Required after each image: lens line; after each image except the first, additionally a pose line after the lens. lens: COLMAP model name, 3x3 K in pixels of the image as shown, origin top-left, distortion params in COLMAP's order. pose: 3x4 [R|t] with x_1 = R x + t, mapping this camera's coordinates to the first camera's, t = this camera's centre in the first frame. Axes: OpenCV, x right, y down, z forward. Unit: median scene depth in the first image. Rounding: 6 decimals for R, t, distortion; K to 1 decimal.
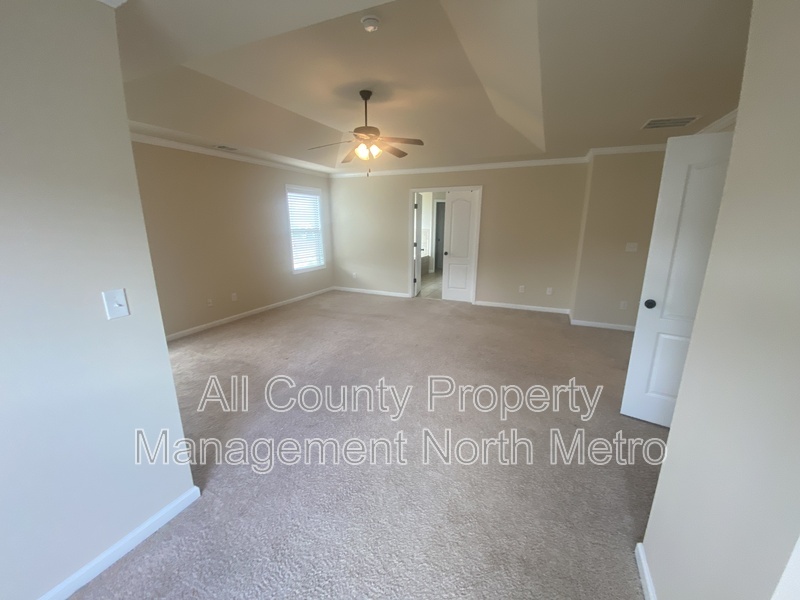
lens RADIAL K [[325.3, 0, 400.0], [0, 325.3, 300.0], [0, 0, 1]] dist [0.019213, -0.000006]
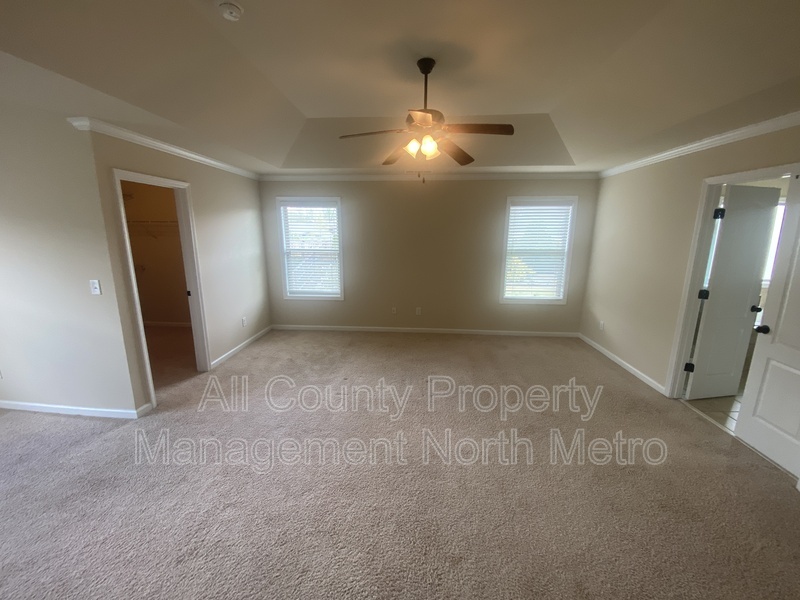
lens RADIAL K [[325.3, 0, 400.0], [0, 325.3, 300.0], [0, 0, 1]] dist [0.019213, -0.000006]
pose [[0.358208, 0.191168, -0.913861, 0.341758], [-0.226536, 0.967360, 0.113563, -0.121054], [0.905742, 0.166343, 0.389823, 0.432955]]
